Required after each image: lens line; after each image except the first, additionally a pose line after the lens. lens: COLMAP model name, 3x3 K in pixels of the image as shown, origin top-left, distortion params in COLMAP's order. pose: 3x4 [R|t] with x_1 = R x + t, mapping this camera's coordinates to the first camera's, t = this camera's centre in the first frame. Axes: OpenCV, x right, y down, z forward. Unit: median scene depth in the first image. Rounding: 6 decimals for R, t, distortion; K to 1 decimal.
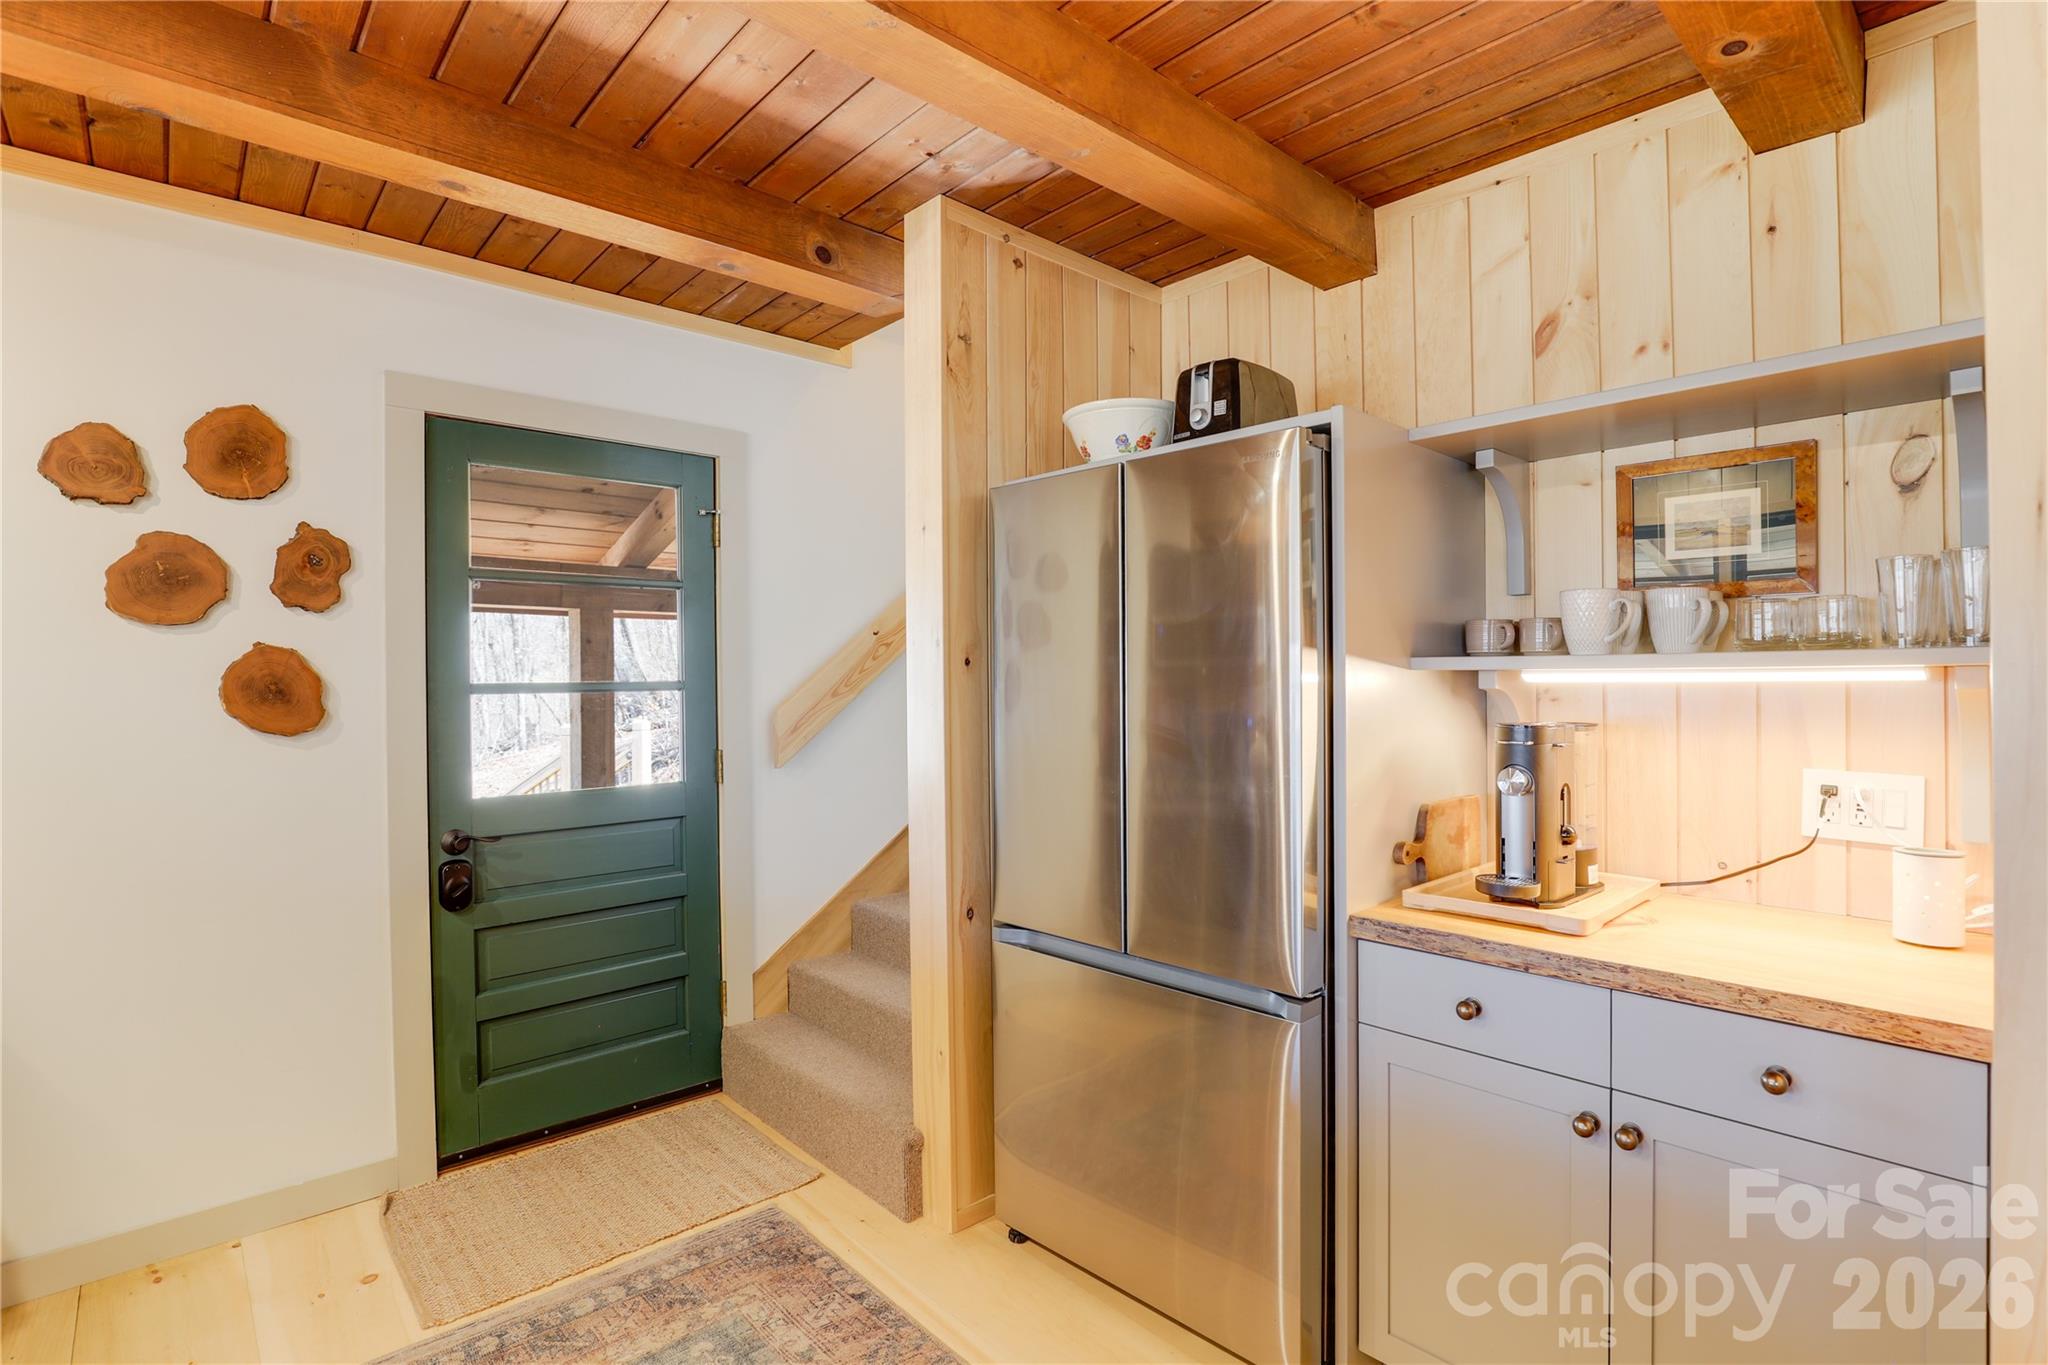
lens RADIAL K [[981.6, 0, 1024.0], [0, 981.6, 694.6], [0, 0, 1]] dist [-0.040668, 0.007819]
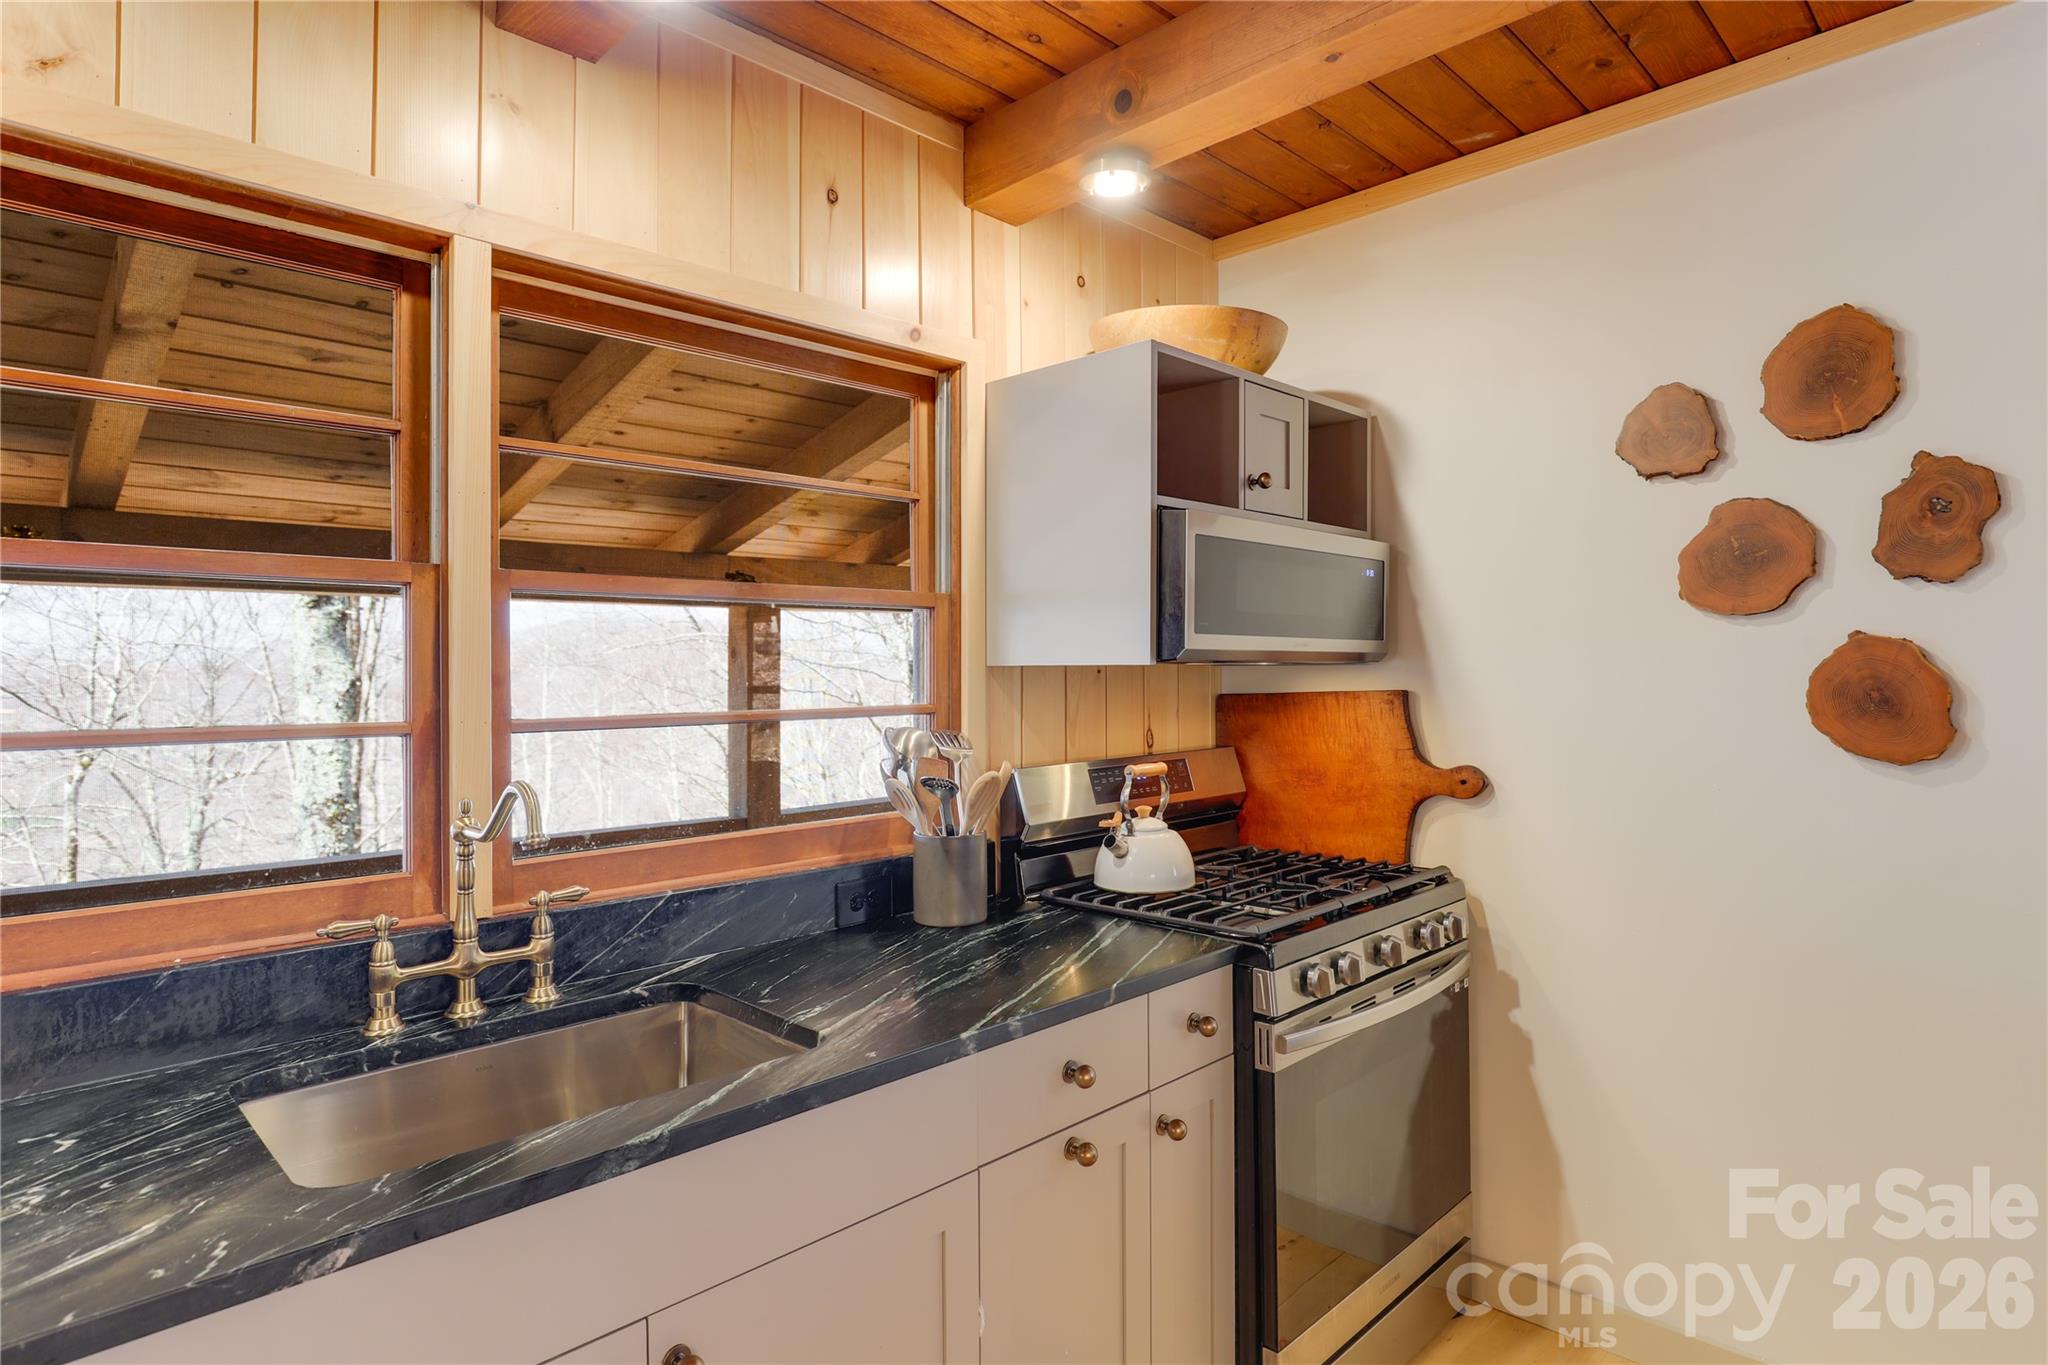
lens RADIAL K [[1103.7, 0, 1029.1], [0, 1103.7, 675.5], [0, 0, 1]] dist [-0.022431, 0.003994]
pose [[0.058108, 0.005380, -0.998296, -0.017613], [-0.000002, 0.999985, 0.005389, -0.025649], [0.998310, -0.000311, 0.058107, 0.330418]]
